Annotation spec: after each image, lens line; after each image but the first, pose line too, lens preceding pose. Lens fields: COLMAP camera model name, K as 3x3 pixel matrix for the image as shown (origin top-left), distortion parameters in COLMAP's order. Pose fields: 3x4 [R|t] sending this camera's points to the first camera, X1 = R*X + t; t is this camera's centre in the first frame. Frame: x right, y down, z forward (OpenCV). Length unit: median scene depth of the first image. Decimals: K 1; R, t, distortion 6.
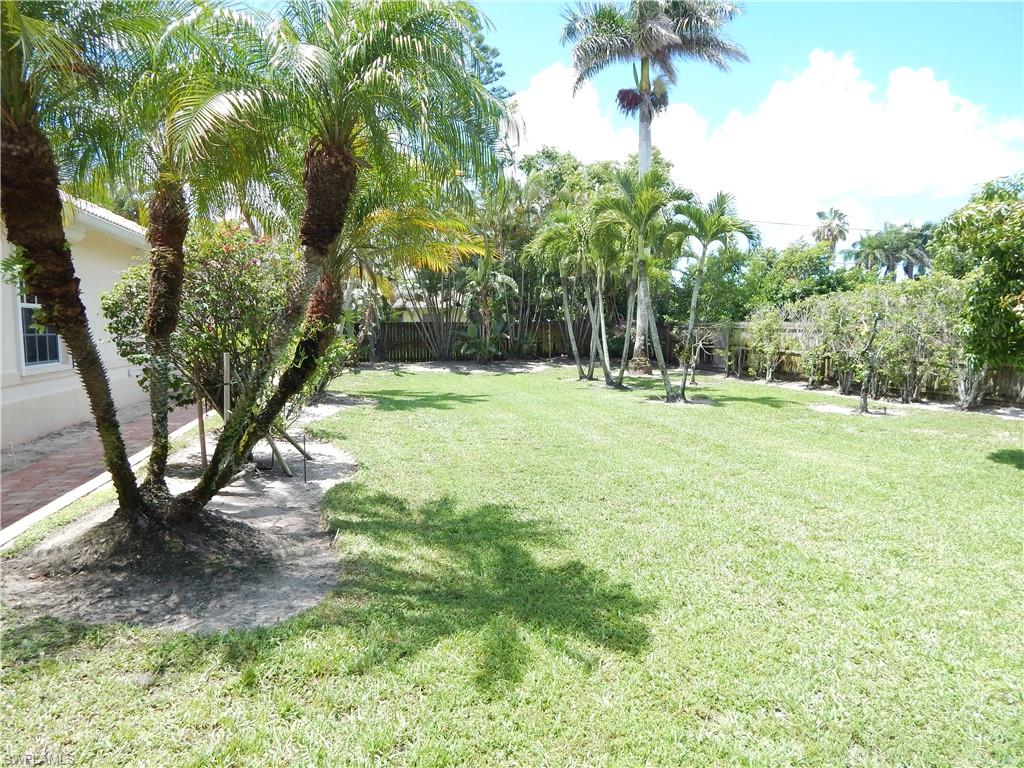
lens RADIAL K [[679.4, 0, 513.2], [0, 679.4, 381.2], [0, 0, 1]] dist [0.000284, -0.001687]
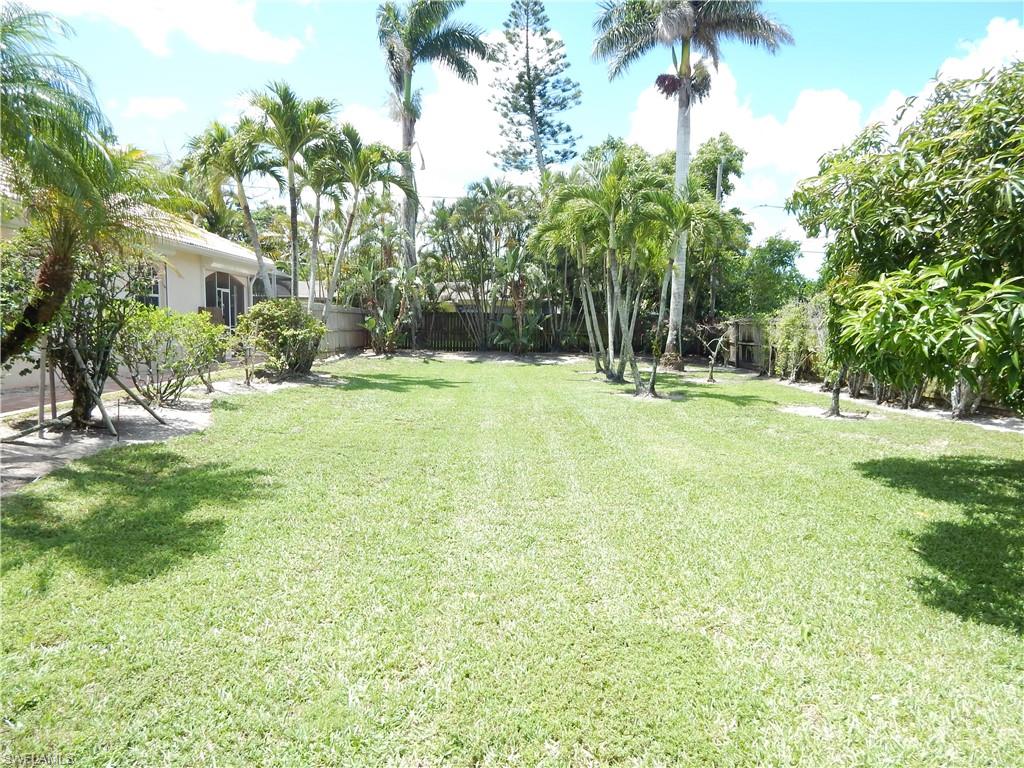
lens RADIAL K [[679.4, 0, 493.6], [0, 679.4, 378.4], [0, 0, 1]] dist [0.000284, -0.001687]
pose [[0.979866, 0.038865, -0.195839, 0.187454], [-0.038086, 0.999244, 0.007744, 0.005142], [0.195992, -0.000130, 0.980606, 0.007002]]
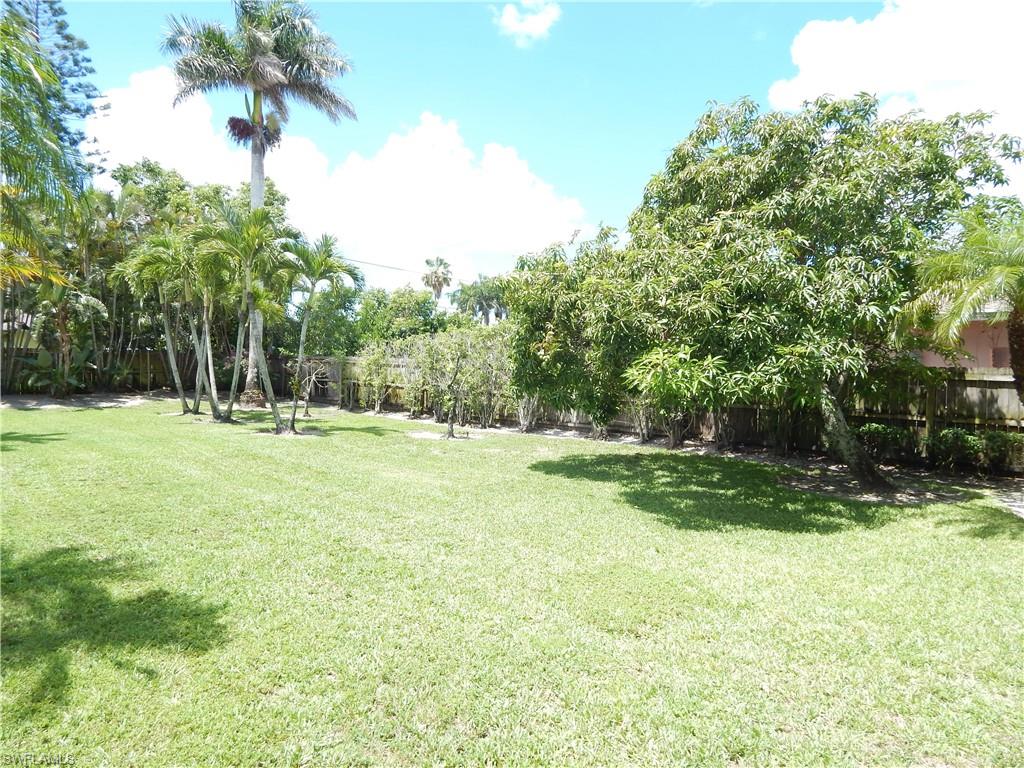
lens RADIAL K [[679.4, 0, 514.5], [0, 679.4, 382.9], [0, 0, 1]] dist [0.000284, -0.001687]
pose [[0.856461, 0.005366, 0.516184, 0.006701], [0.018644, 0.998972, -0.041321, 0.002467], [-0.515875, 0.045013, 0.855480, -0.043511]]
